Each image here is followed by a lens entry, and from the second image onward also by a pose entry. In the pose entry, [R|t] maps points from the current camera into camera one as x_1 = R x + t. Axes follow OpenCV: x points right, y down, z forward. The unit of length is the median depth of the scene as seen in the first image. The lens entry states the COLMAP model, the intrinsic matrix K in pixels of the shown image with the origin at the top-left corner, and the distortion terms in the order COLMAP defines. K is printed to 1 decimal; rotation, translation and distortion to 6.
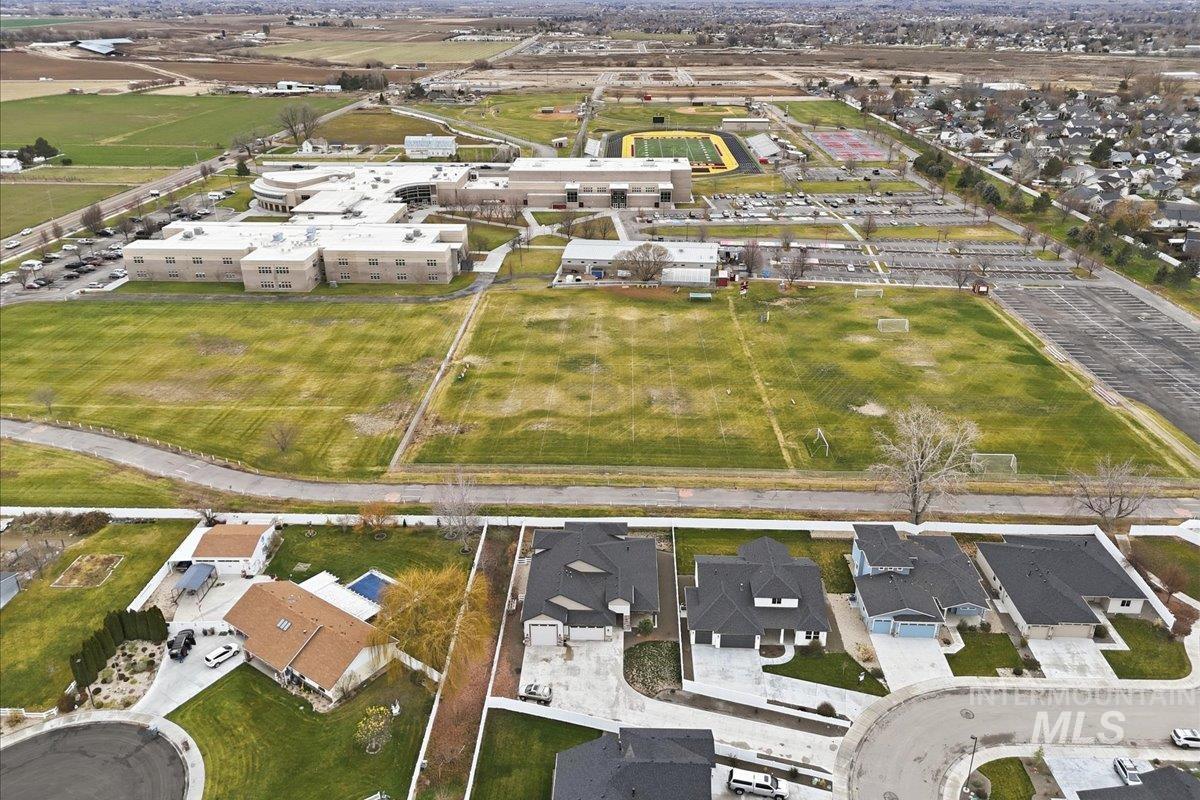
lens RADIAL K [[884.1, 0, 600.0], [0, 884.1, 400.0], [0, 0, 1]] dist [0.006322, 0.000003]
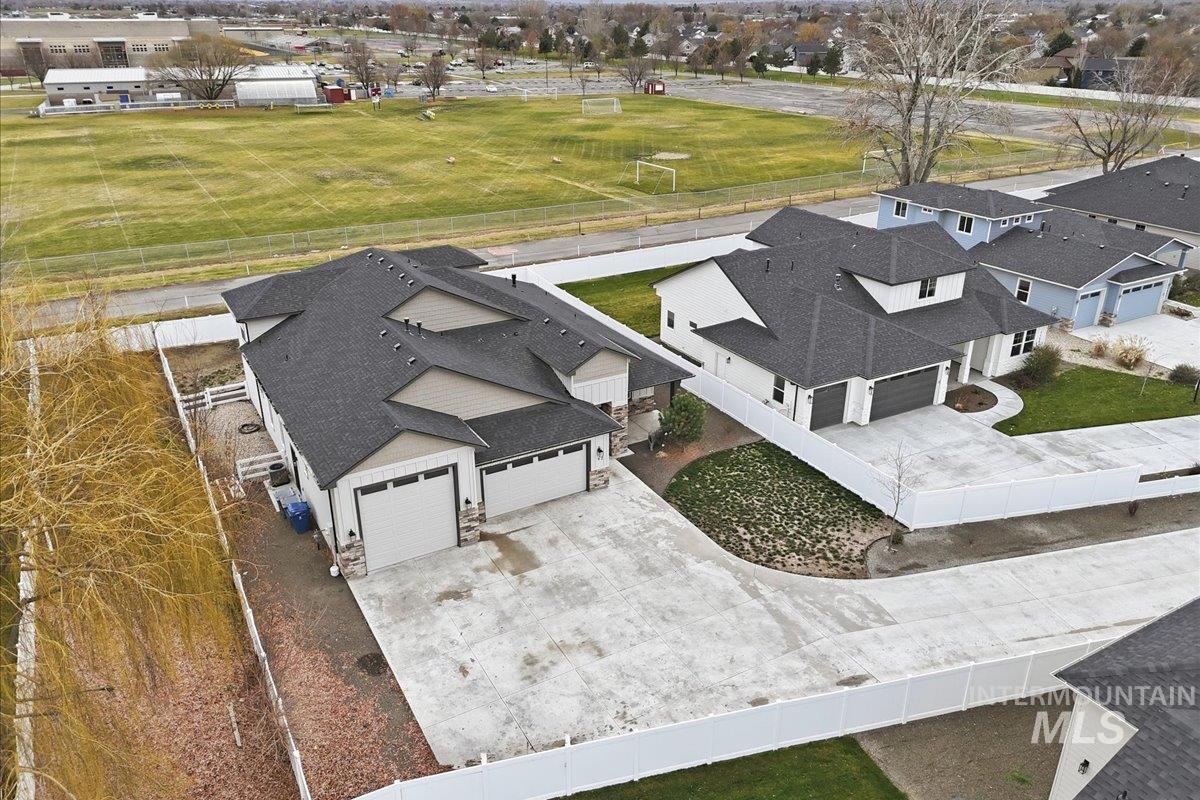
lens RADIAL K [[884.1, 0, 600.0], [0, 884.1, 400.0], [0, 0, 1]] dist [0.006322, 0.000003]
pose [[0.847992, -0.202838, 0.489660, -0.143018], [0.208208, 0.977086, 0.044177, 0.231745], [-0.487401, 0.064489, 0.870794, 0.733569]]
